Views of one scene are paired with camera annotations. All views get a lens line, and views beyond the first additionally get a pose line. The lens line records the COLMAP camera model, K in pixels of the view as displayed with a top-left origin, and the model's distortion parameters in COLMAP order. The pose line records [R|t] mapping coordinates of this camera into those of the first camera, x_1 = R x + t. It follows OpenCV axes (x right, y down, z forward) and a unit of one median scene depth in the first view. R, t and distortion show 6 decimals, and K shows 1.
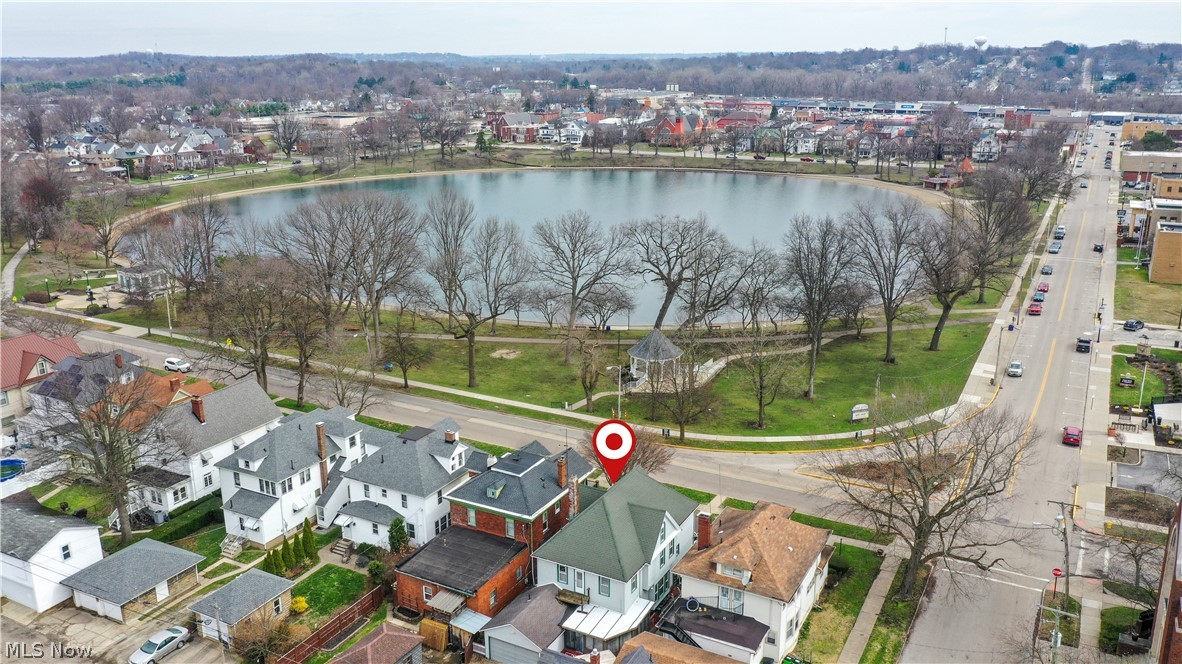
lens RADIAL K [[926.5, 0, 591.0], [0, 926.5, 332.0], [0, 0, 1]] dist [0.029951, 0.000530]
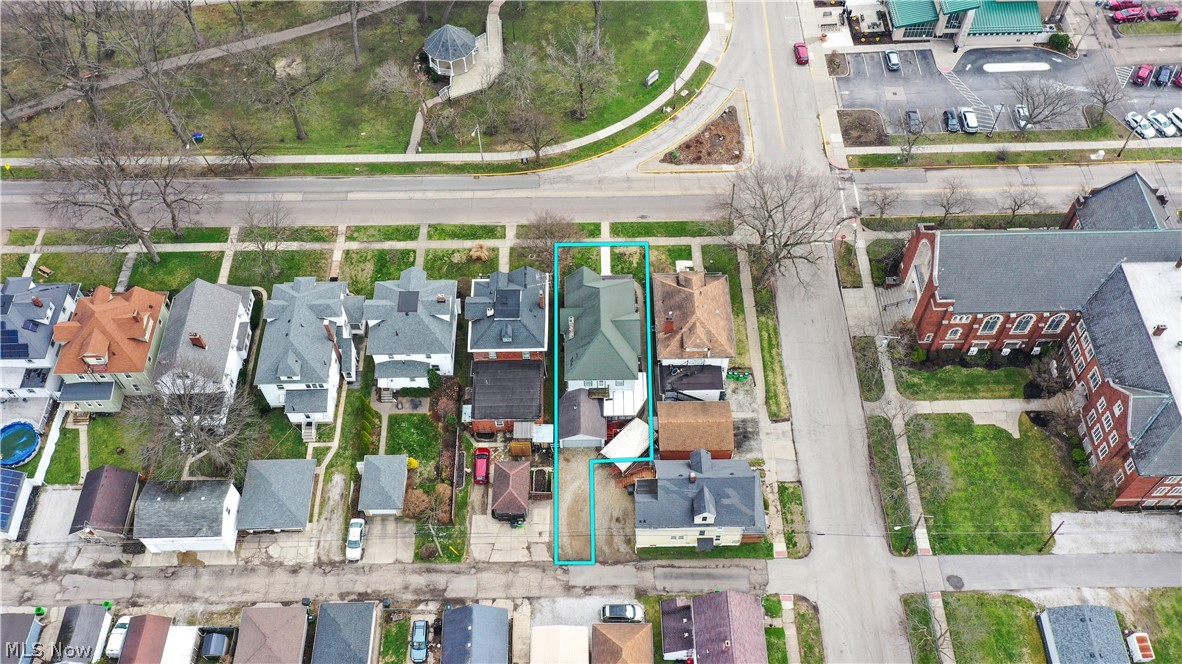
lens RADIAL K [[926.5, 0, 591.0], [0, 926.5, 332.0], [0, 0, 1]] dist [0.029951, 0.000530]
pose [[0.878212, -0.401128, 0.260461, -0.323760], [0.149726, 0.747799, 0.646823, -0.645789], [-0.454231, -0.529049, 0.716785, -0.018021]]
